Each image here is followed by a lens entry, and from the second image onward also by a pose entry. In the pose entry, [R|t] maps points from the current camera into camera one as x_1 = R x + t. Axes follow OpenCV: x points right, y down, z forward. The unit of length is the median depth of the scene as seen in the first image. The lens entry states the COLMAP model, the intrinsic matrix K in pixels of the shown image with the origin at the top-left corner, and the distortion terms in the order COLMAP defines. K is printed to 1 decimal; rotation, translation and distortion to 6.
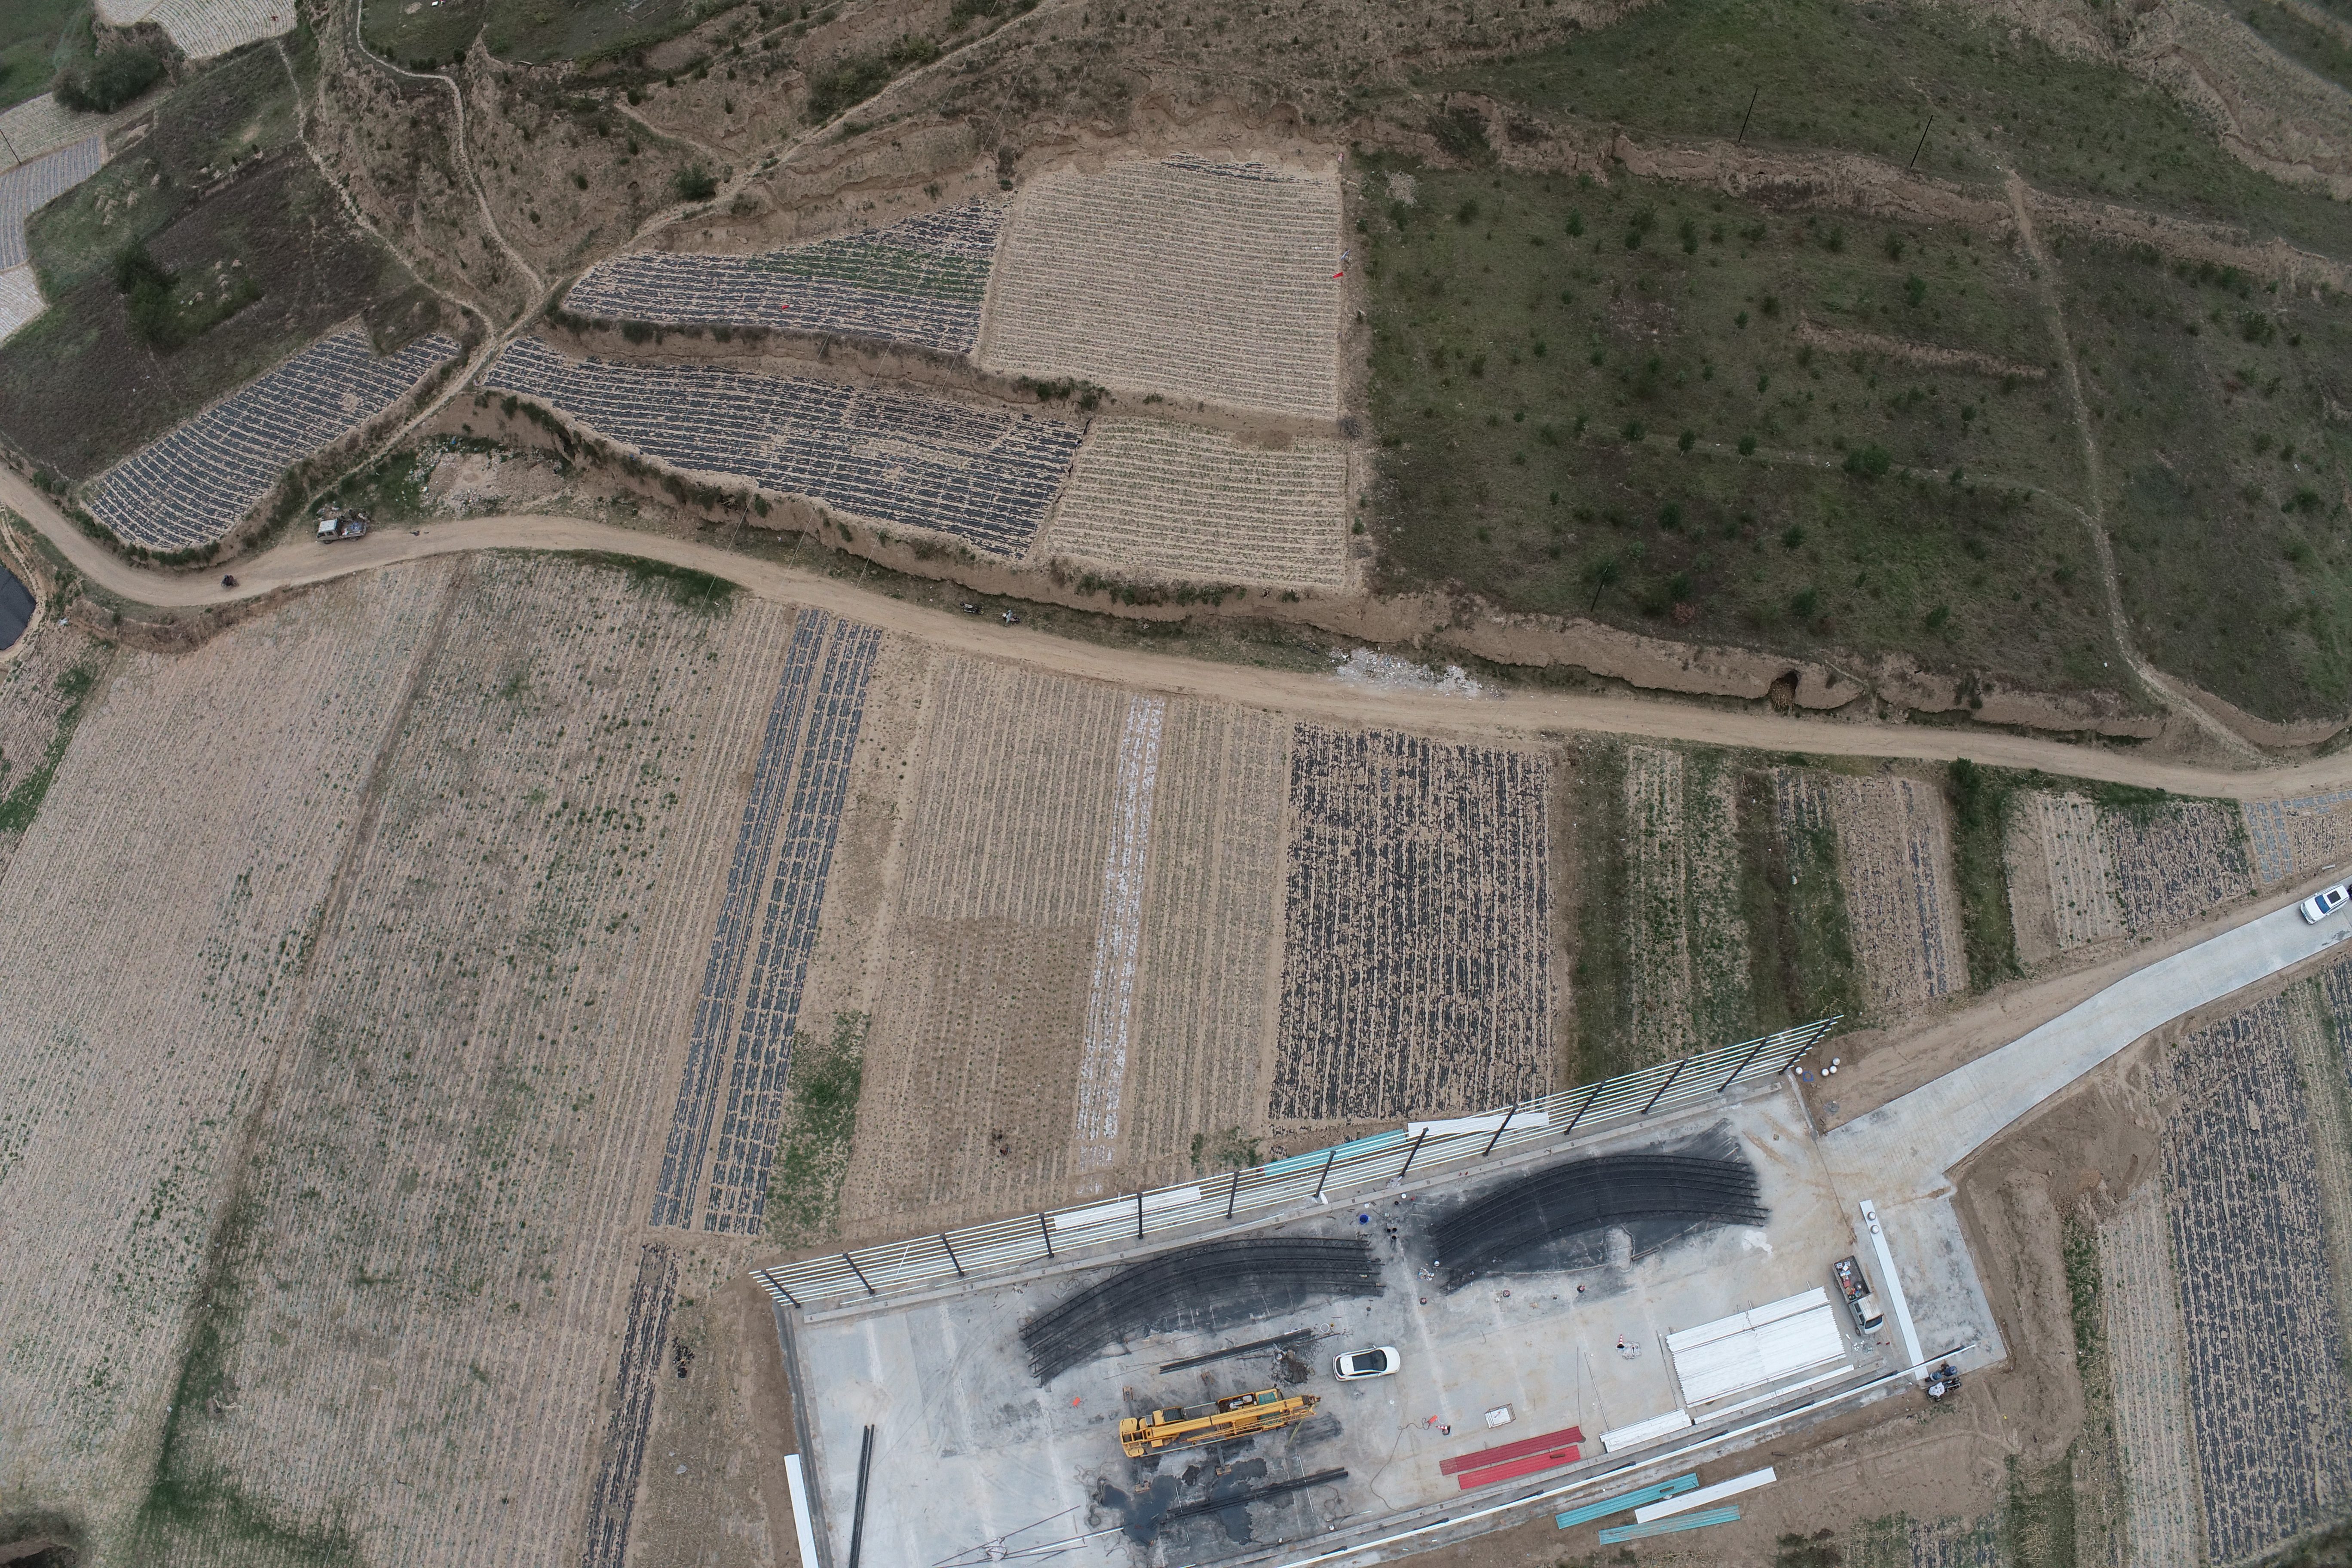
lens RADIAL K [[1606.0, 0, 1159.8], [0, 1606.0, 760.5], [0, 0, 1]] dist [-0.272370, 0.087350]
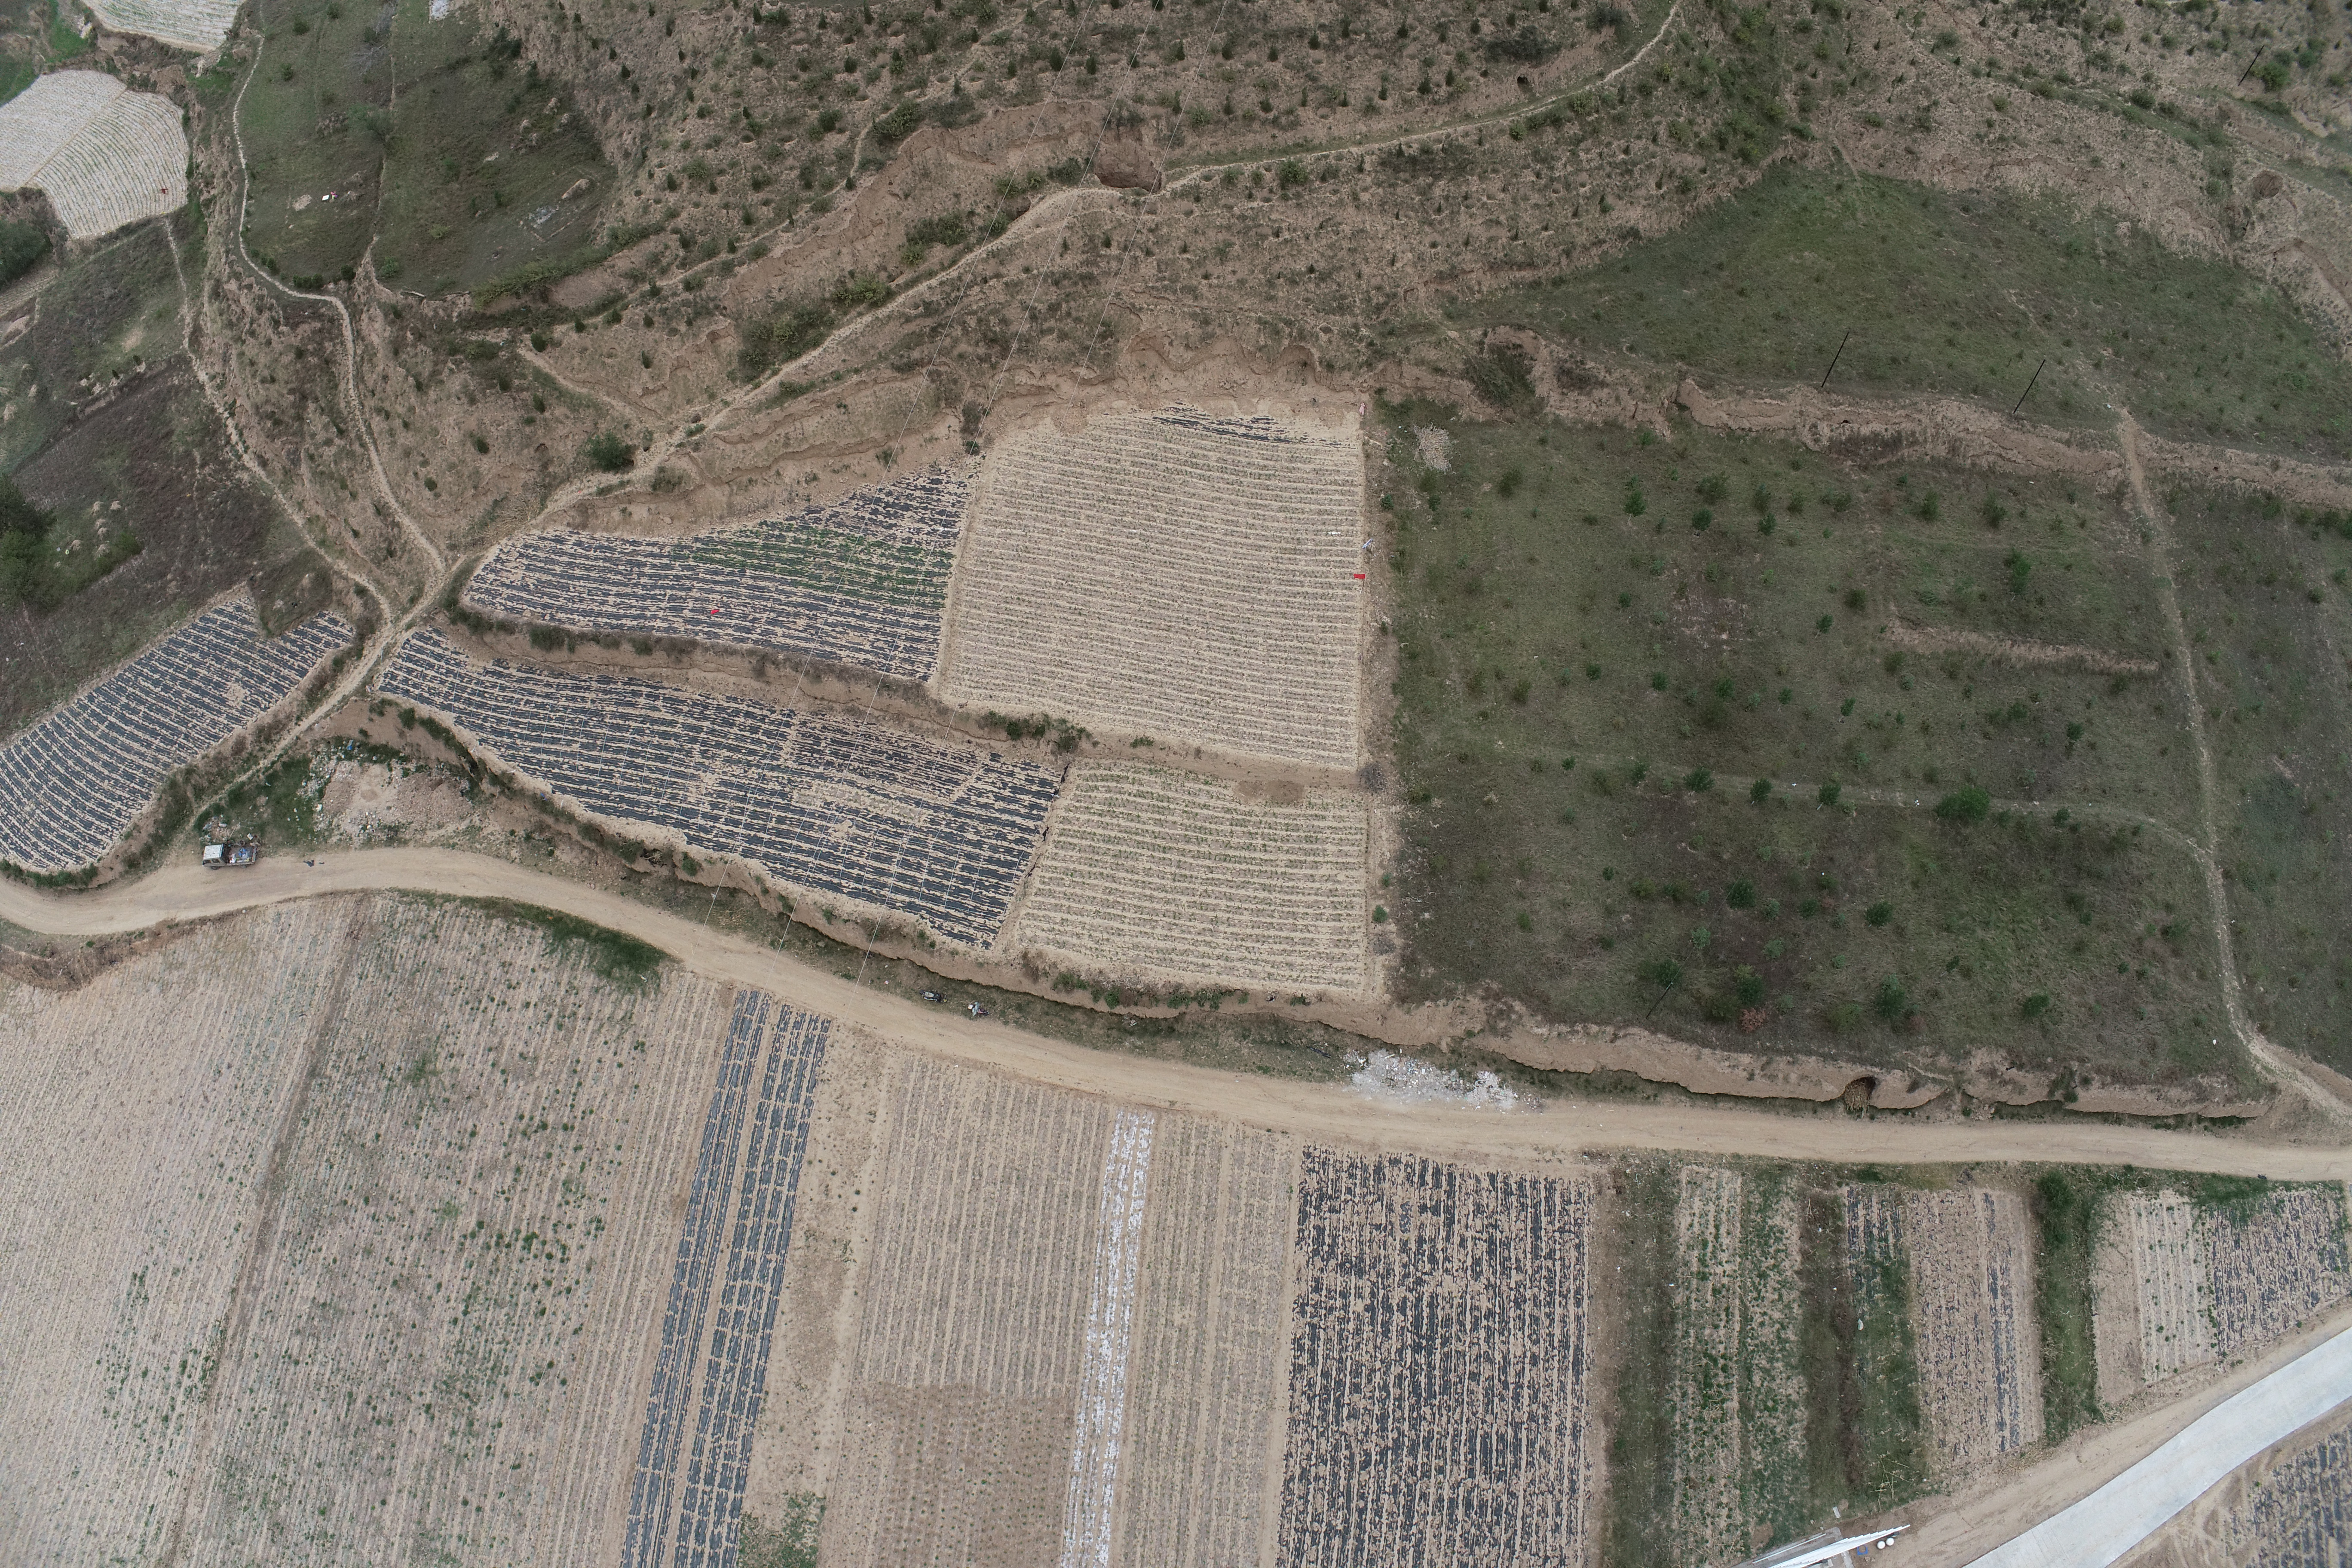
lens RADIAL K [[1606.0, 0, 1159.8], [0, 1606.0, 760.5], [0, 0, 1]] dist [-0.272370, 0.087350]
pose [[0.999999, 0.001219, -0.000525, 0.006396], [-0.001219, 0.999999, 0.001128, -0.234820], [0.000526, -0.001128, 0.999999, 0.141392]]
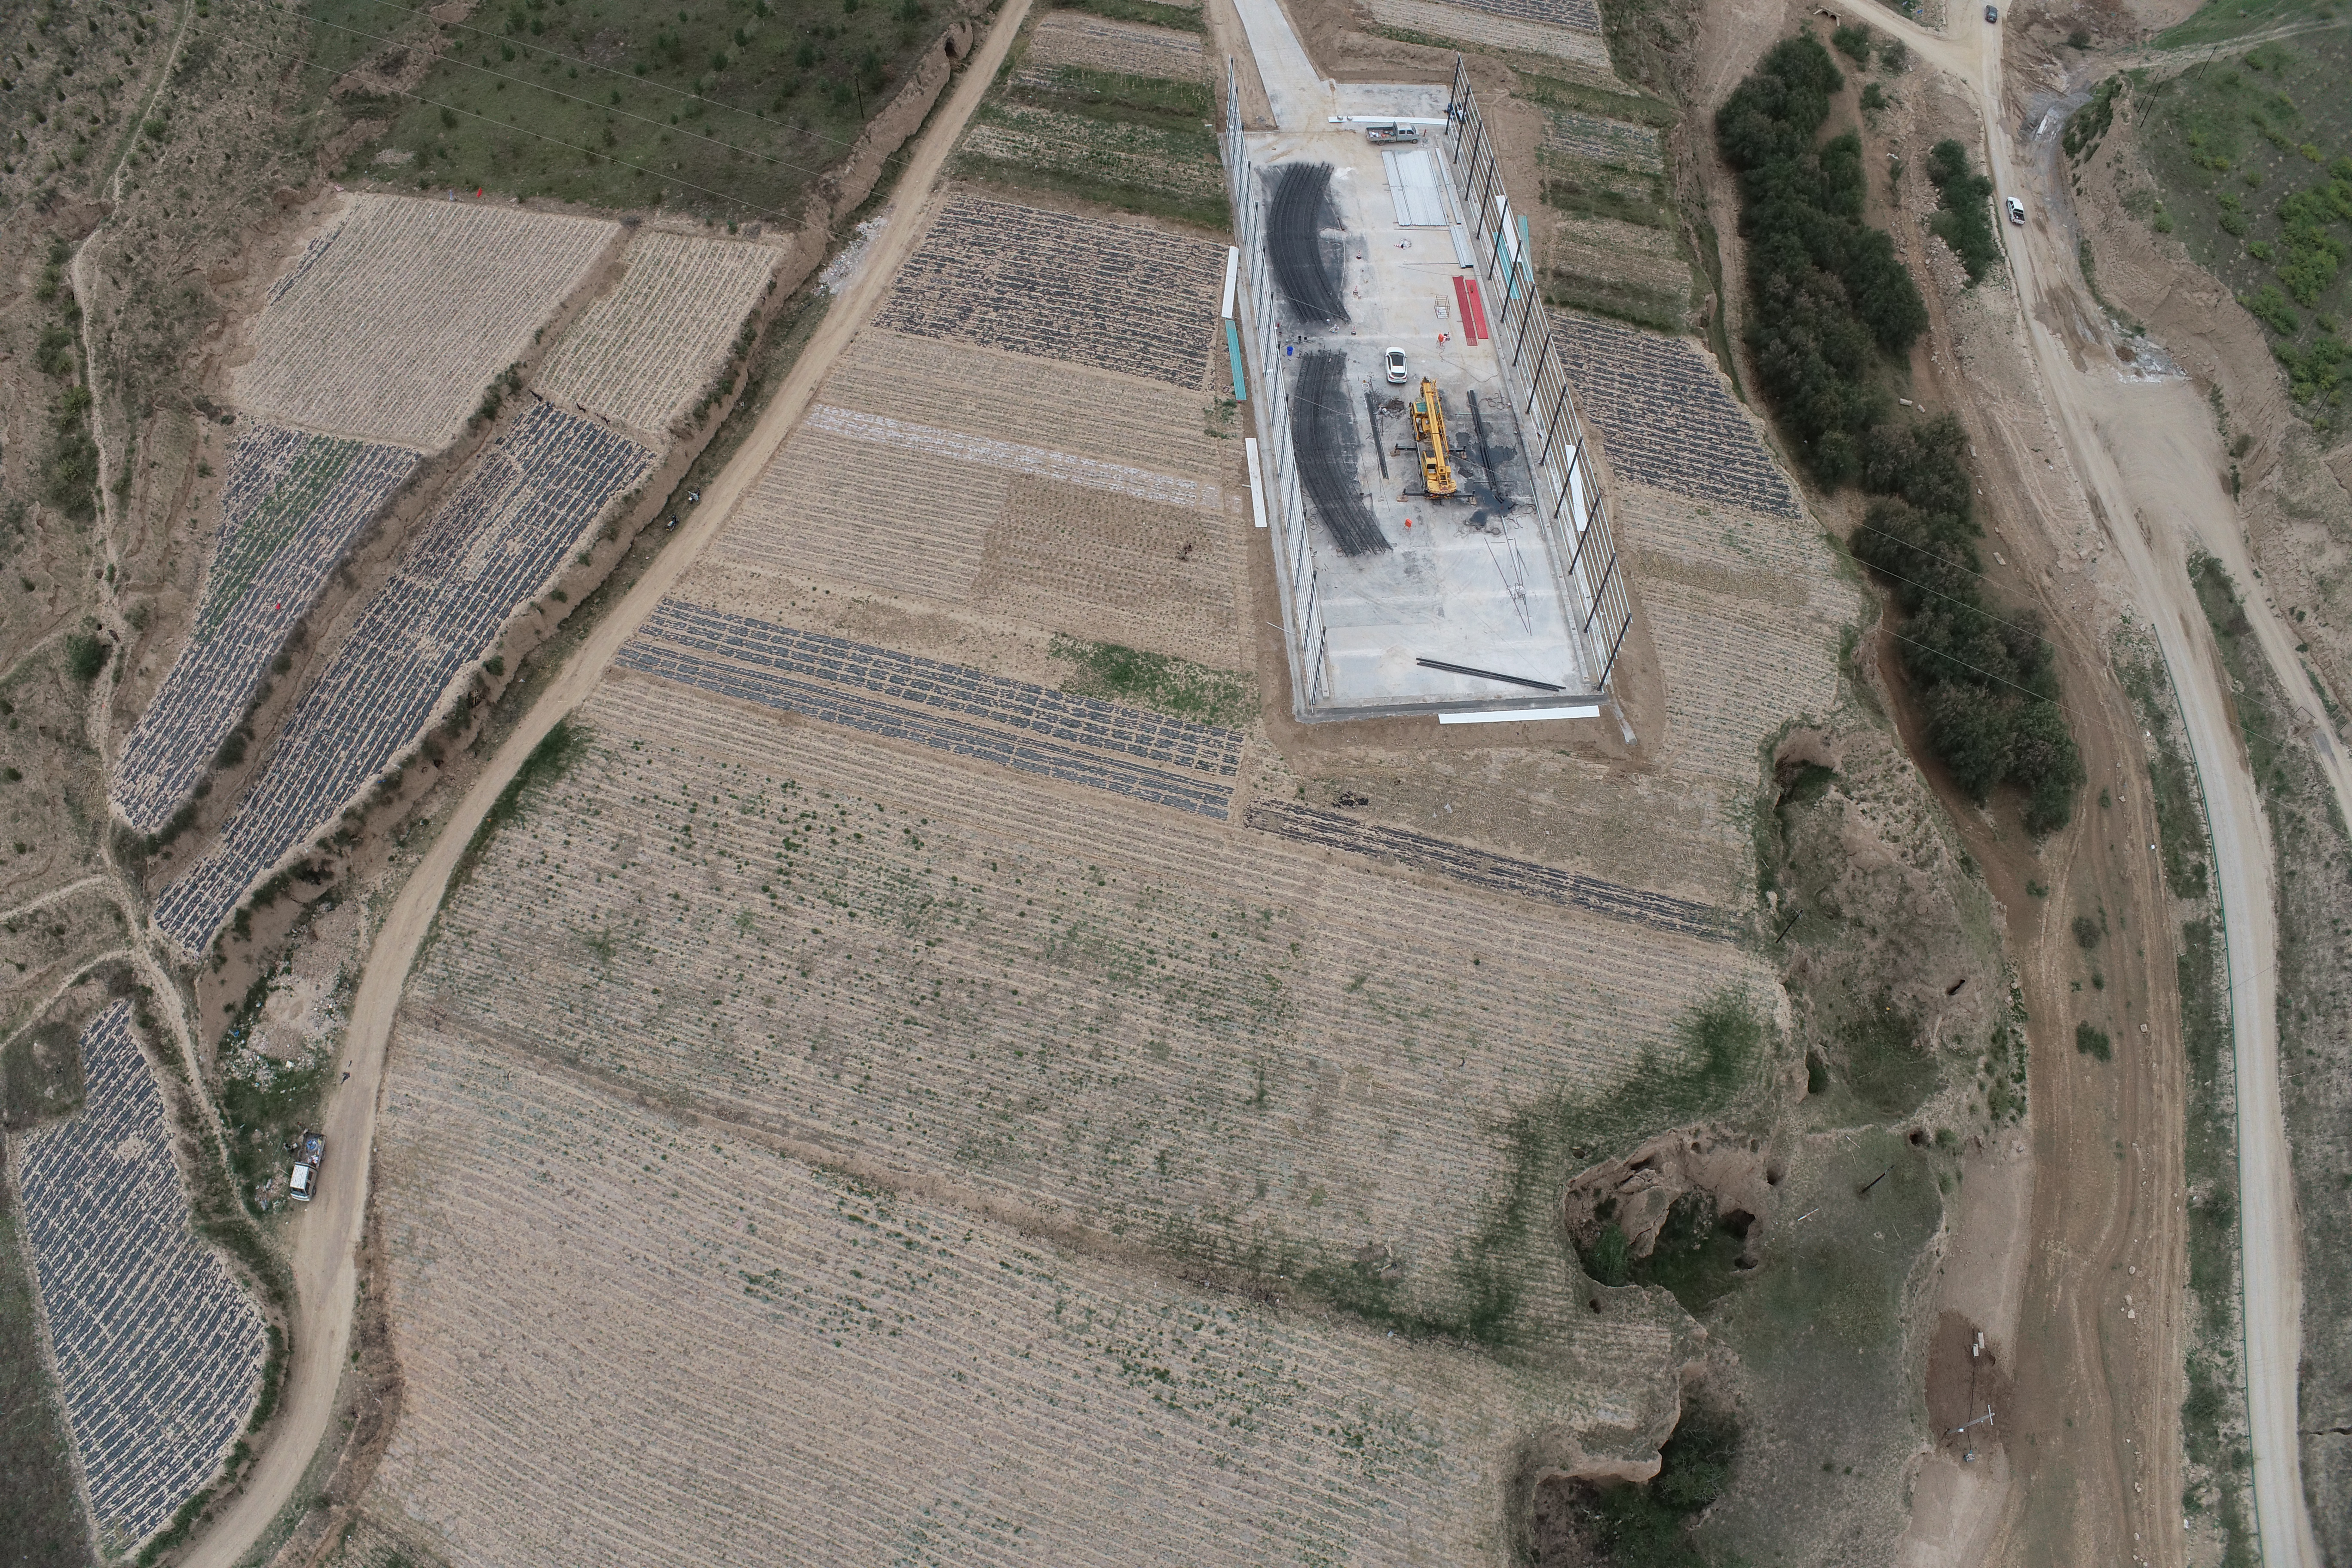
lens RADIAL K [[1606.0, 0, 1159.8], [0, 1606.0, 760.5], [0, 0, 1]] dist [-0.272370, 0.087350]
pose [[0.162310, -0.854007, 0.494295, -0.740065], [0.846446, 0.377961, 0.375068, -0.155321], [-0.507135, 0.357517, 0.784217, 0.088044]]
